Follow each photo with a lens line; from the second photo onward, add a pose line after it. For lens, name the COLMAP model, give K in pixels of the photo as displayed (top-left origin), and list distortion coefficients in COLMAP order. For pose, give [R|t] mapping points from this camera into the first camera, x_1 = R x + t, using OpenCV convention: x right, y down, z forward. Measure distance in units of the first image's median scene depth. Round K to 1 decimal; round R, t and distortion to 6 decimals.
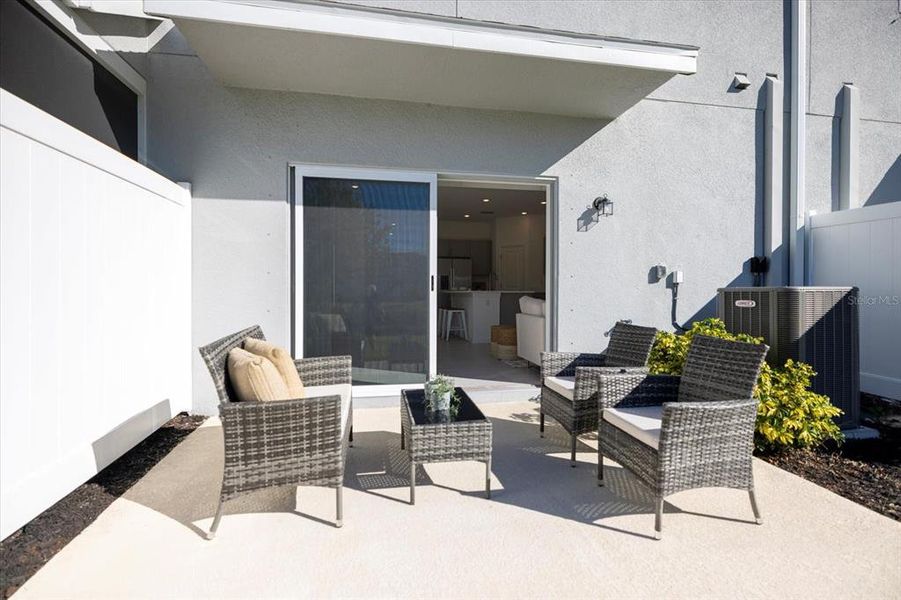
lens RADIAL K [[396.0, 0, 450.5], [0, 396.0, 297.0], [0, 0, 1]] dist [-0.007952, 0.000164]
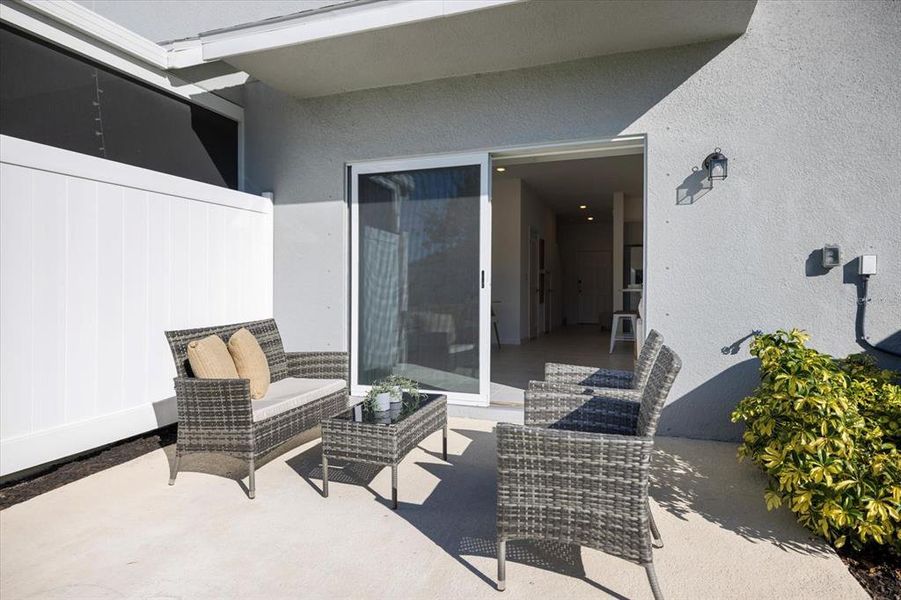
lens RADIAL K [[485.2, 0, 450.4], [0, 485.2, 296.8], [0, 0, 1]] dist [-0.000005, -0.000464]
pose [[0.877116, 0.006310, -0.480237, 0.430518], [-0.007788, 0.999969, -0.001086, 0.005571], [0.480216, 0.004693, 0.877138, 0.033083]]
